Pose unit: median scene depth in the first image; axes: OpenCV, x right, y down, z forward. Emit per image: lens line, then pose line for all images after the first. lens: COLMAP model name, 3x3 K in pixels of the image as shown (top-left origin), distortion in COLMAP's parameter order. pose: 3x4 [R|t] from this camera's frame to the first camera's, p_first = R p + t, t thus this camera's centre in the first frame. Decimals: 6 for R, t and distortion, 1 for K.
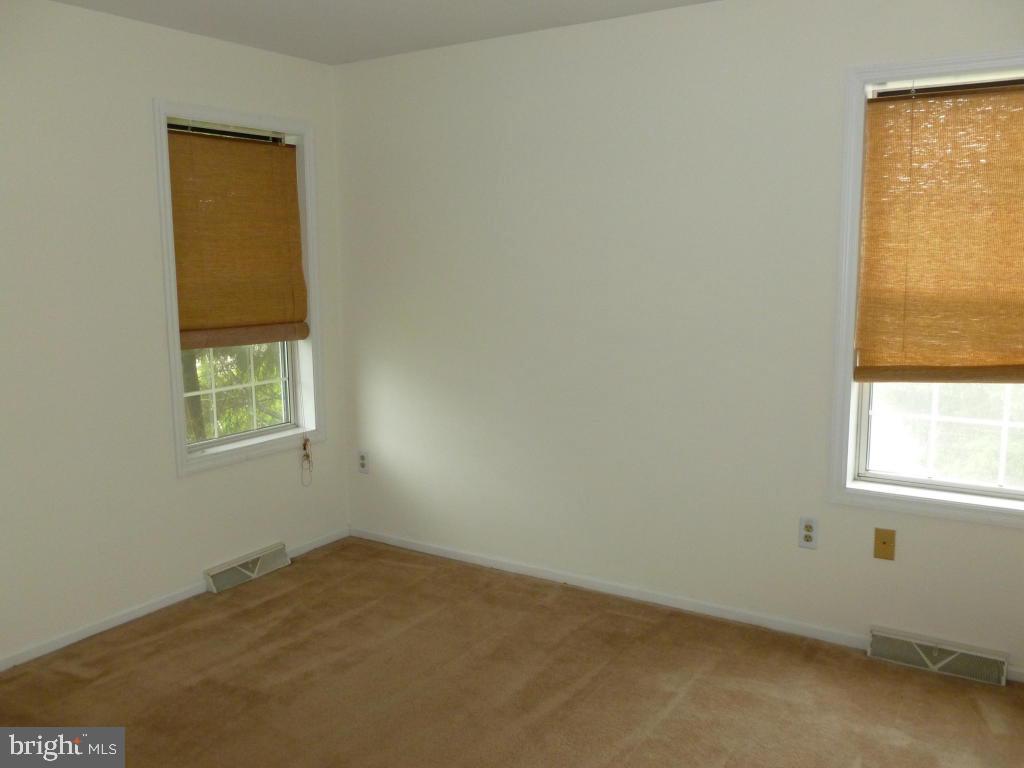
lens RADIAL K [[875.1, 0, 512.0], [0, 875.1, 384.0], [0, 0, 1]] dist [-0.048160, 0.017294]
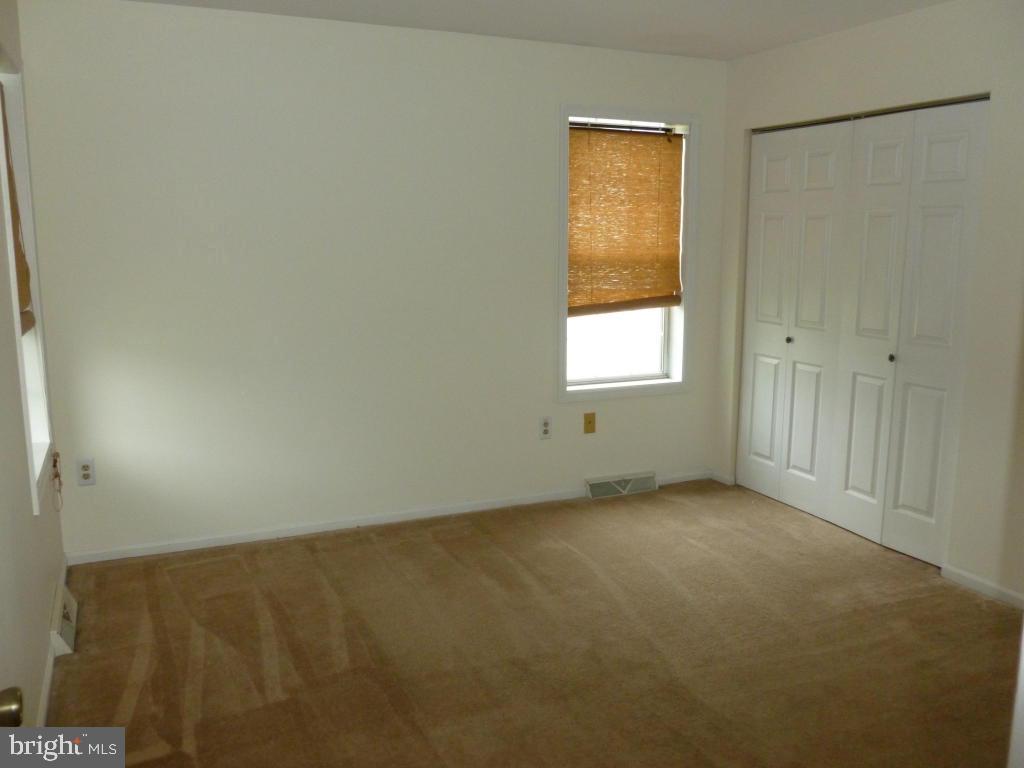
lens RADIAL K [[875.1, 0, 512.0], [0, 875.1, 384.0], [0, 0, 1]] dist [-0.048160, 0.017294]
pose [[0.533581, -0.130383, 0.835639, -0.950013], [0.115716, 0.990008, 0.080581, -0.022918], [-0.837796, 0.053700, 0.543337, 0.289587]]
